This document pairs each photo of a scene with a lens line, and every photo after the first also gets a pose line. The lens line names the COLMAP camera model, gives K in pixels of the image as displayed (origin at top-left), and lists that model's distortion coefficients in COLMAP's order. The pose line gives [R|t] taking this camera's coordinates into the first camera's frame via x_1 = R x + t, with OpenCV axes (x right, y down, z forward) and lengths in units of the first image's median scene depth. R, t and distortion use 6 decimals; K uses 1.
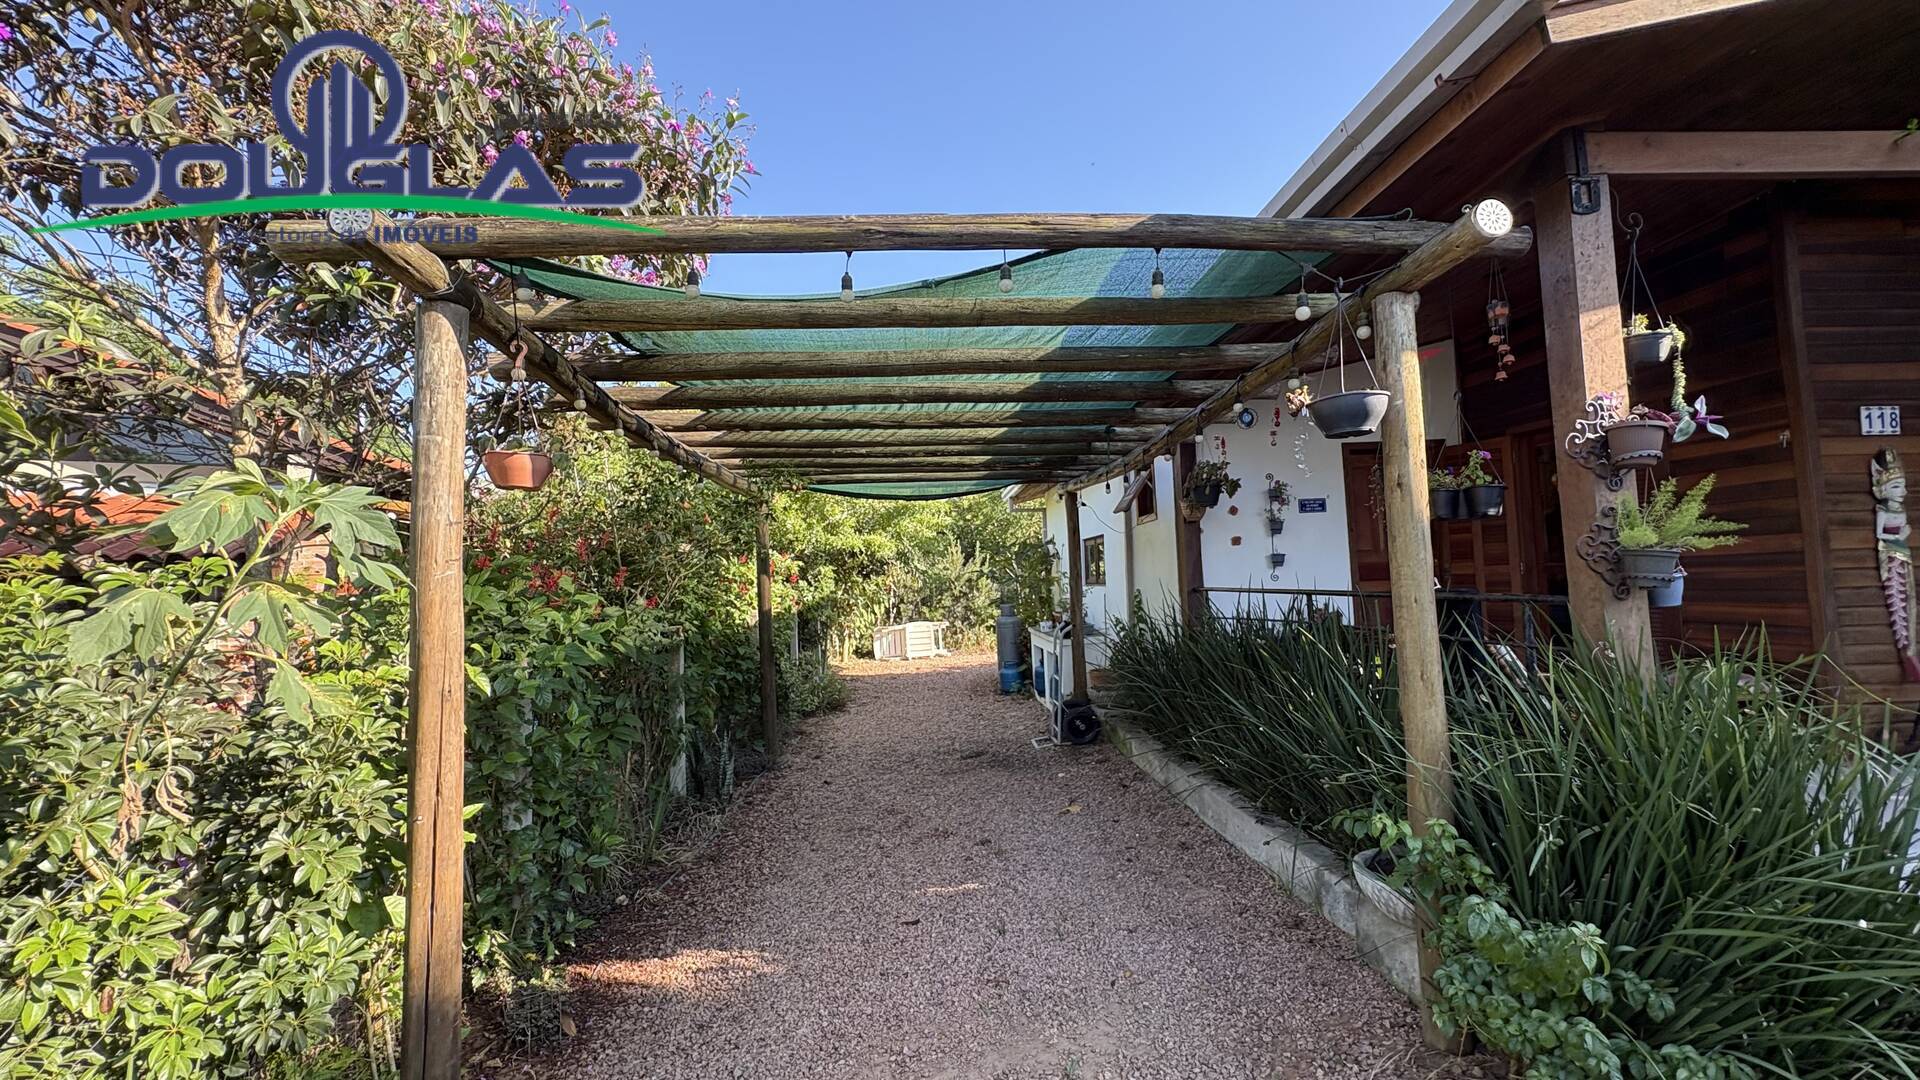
lens RADIAL K [[772.1, 0, 978.5], [0, 772.1, 542.8], [0, 0, 1]] dist [-0.002793, -0.000098]
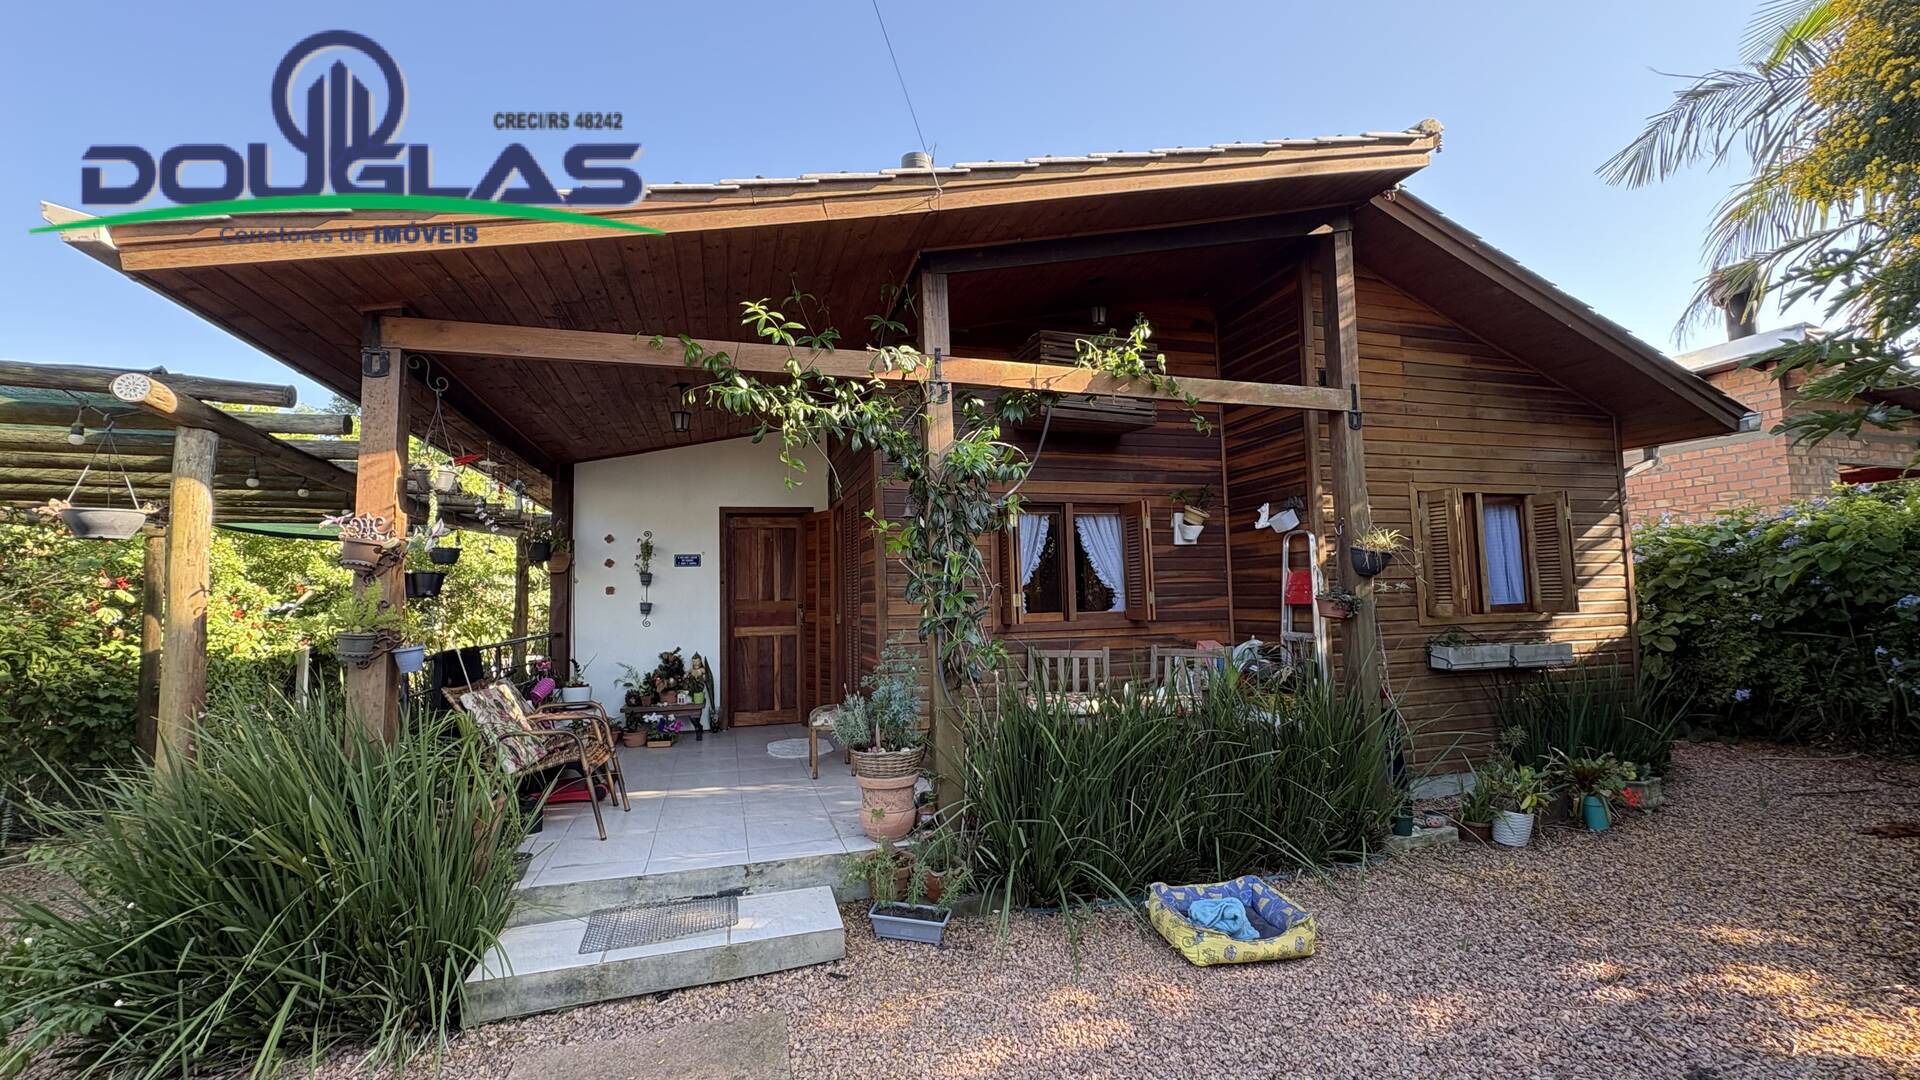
lens RADIAL K [[752.7, 0, 955.6], [0, 752.7, 555.6], [0, 0, 1]] dist [0.002892, -0.000389]
pose [[0.971140, 0.026652, 0.237017, 0.564252], [-0.023368, 0.999588, -0.016654, -0.047300], [-0.237364, 0.010635, 0.971363, -0.189805]]
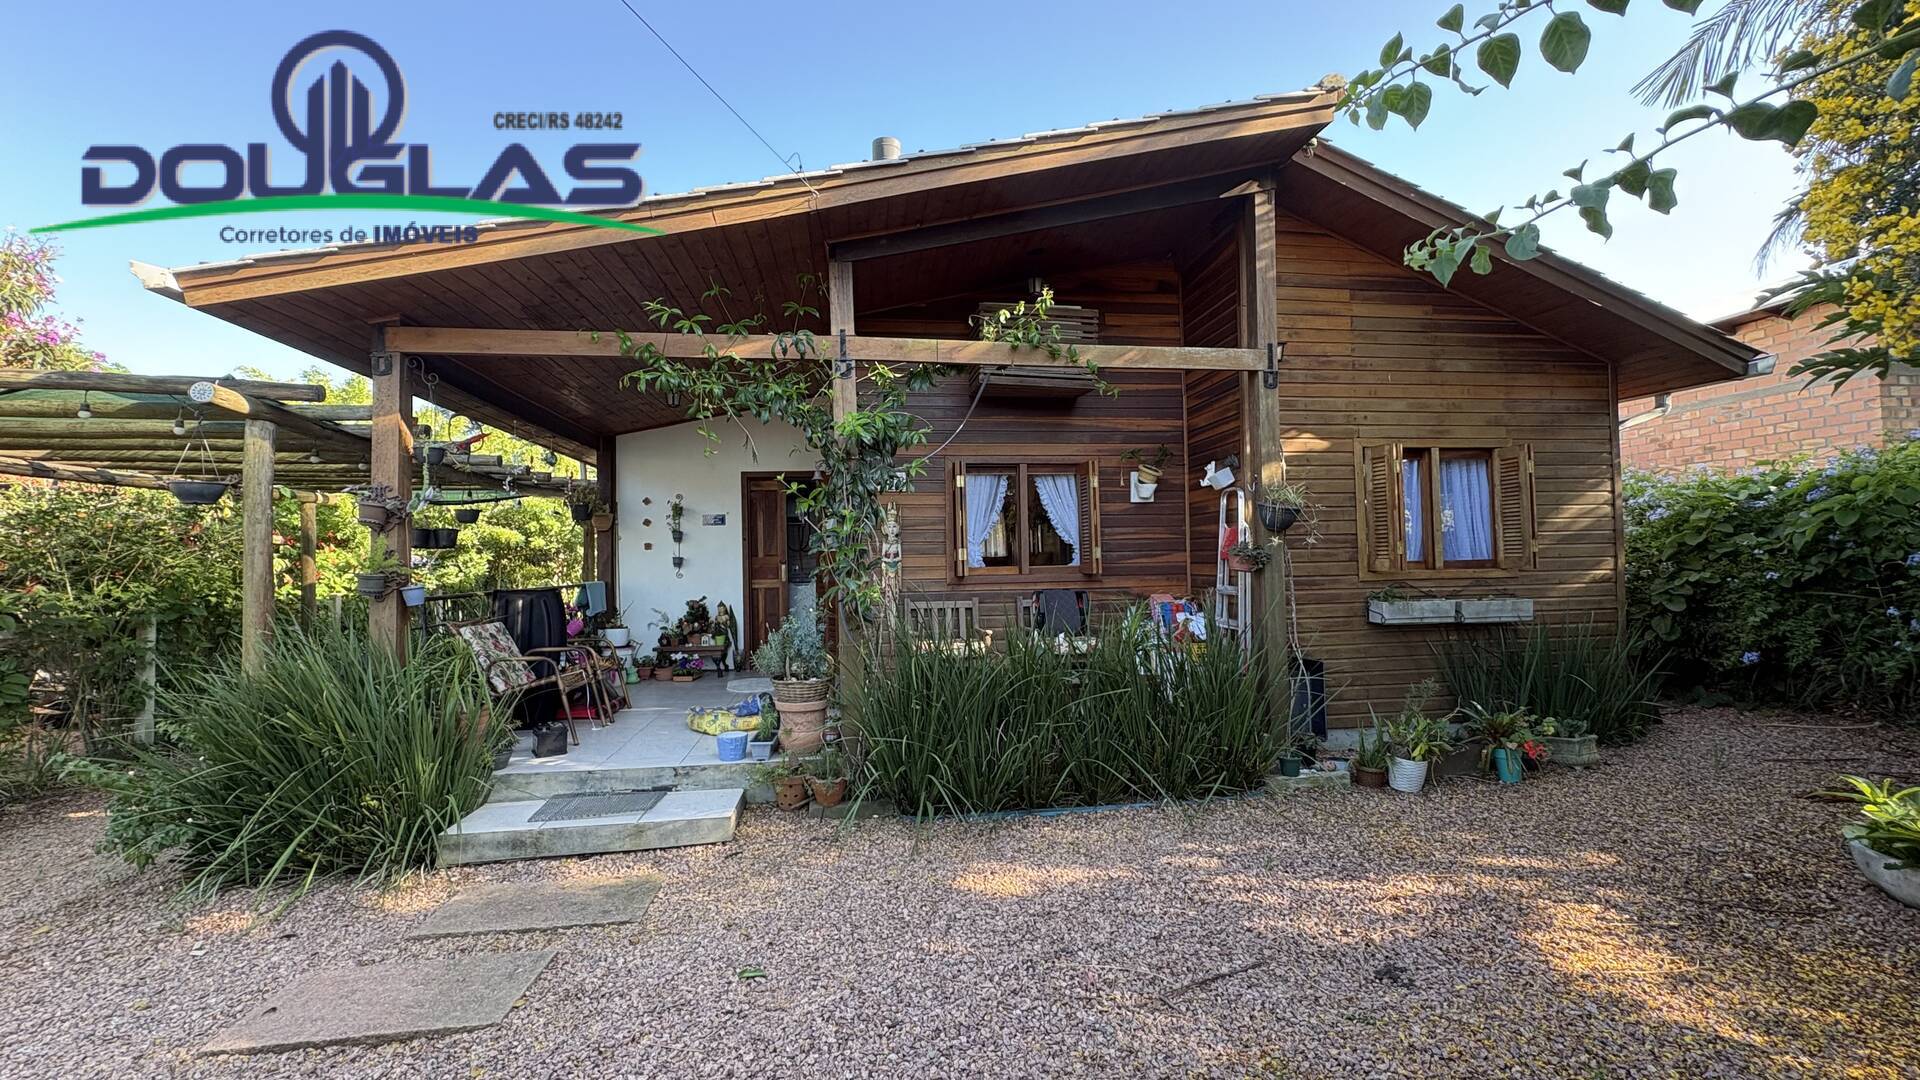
lens RADIAL K [[752.7, 0, 955.6], [0, 752.7, 555.6], [0, 0, 1]] dist [0.002892, -0.000389]
pose [[0.995879, 0.017264, 0.089031, 0.736784], [-0.020841, 0.999006, 0.039402, -0.047598], [-0.088262, -0.041095, 0.995249, -0.299431]]
